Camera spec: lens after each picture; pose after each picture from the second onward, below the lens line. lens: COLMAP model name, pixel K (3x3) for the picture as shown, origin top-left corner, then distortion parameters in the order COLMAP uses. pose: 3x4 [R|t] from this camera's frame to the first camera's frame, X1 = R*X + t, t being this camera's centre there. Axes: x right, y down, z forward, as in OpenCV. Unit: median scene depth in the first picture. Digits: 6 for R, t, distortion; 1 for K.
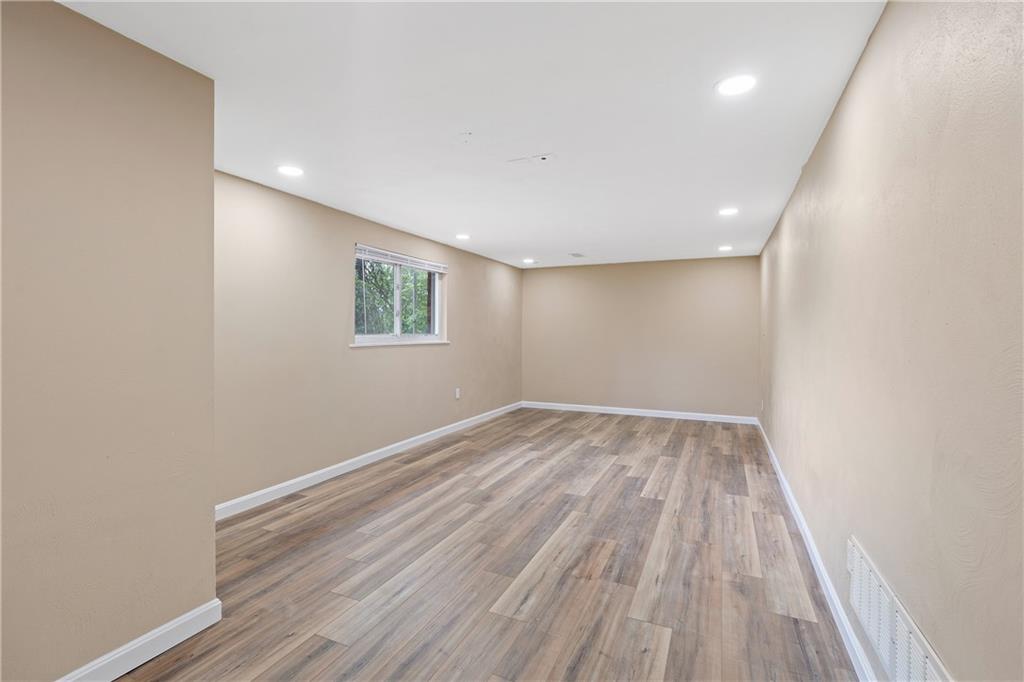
lens RADIAL K [[466.2, 0, 516.6], [0, 466.2, 335.5], [0, 0, 1]] dist [-0.011863, 0.004675]
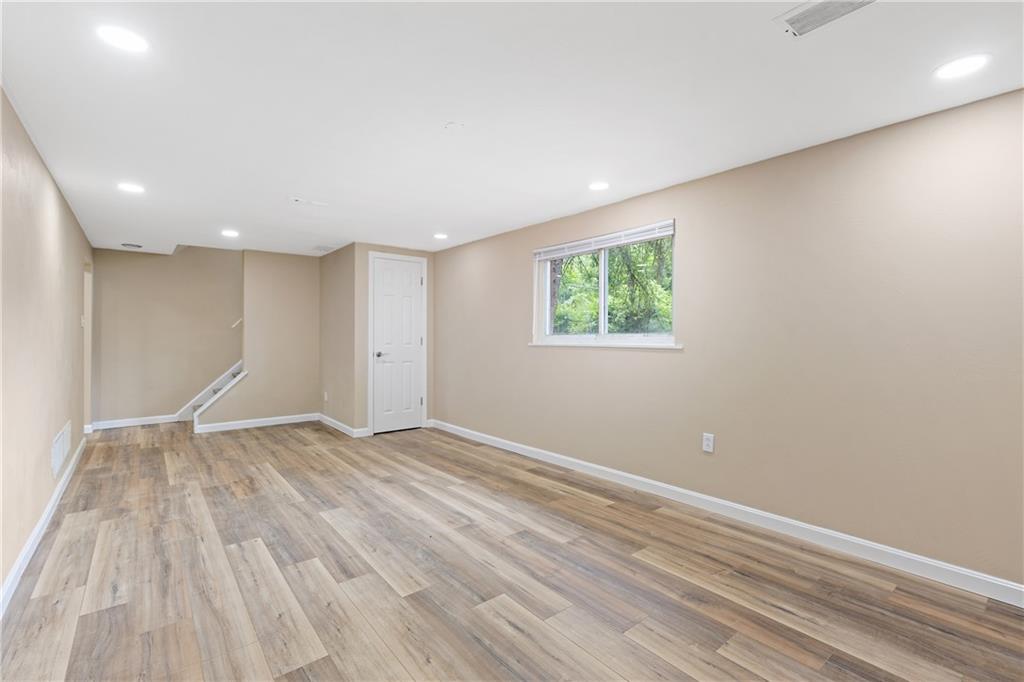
lens RADIAL K [[466.2, 0, 510.7], [0, 466.2, 331.1], [0, 0, 1]] dist [-0.011863, 0.004675]
pose [[-0.465556, -0.013674, -0.884913, 0.747891], [-0.008930, 0.999902, -0.010753, 0.004043], [0.884973, 0.002896, -0.465633, 1.698455]]
